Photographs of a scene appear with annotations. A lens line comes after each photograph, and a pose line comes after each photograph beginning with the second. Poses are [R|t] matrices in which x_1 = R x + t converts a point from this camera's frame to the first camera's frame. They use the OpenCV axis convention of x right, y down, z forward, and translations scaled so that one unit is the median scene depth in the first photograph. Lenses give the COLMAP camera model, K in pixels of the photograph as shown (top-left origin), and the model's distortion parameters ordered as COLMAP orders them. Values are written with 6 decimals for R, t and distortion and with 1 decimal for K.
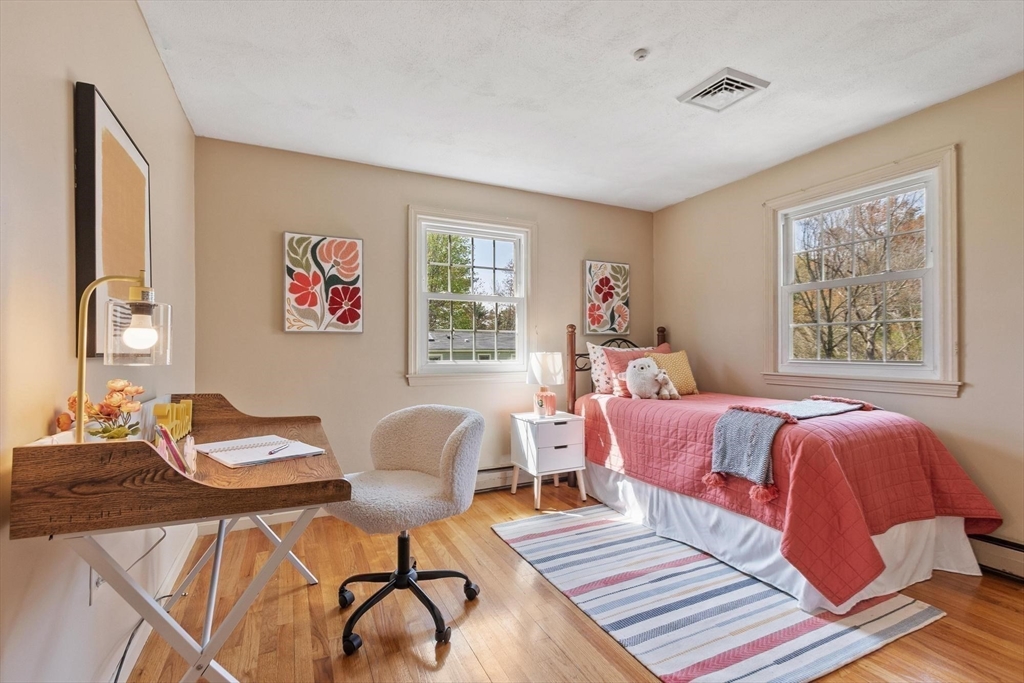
lens RADIAL K [[461.9, 0, 514.0], [0, 461.9, 347.6], [0, 0, 1]] dist [0.001073, 0.000030]
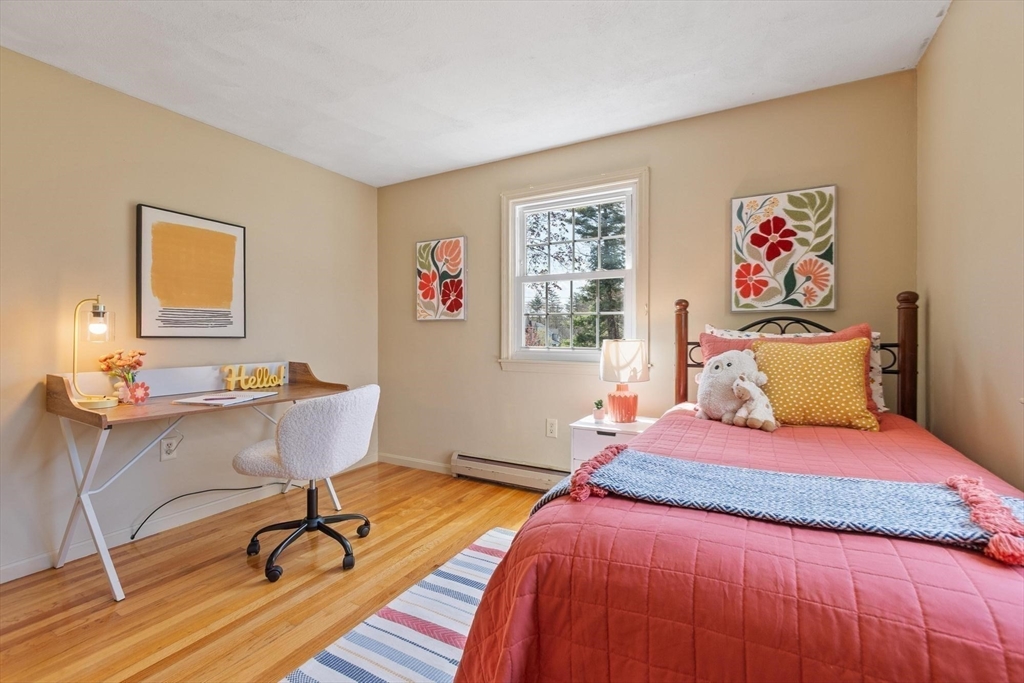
lens RADIAL K [[451.0, 0, 511.2], [0, 451.0, 338.9], [0, 0, 1]] dist [0.000251, -0.000110]
pose [[0.562836, 0.011115, -0.826494, 0.613904], [0.001098, 0.999899, 0.014195, -0.000780], [0.826568, -0.008897, 0.562767, 0.458433]]
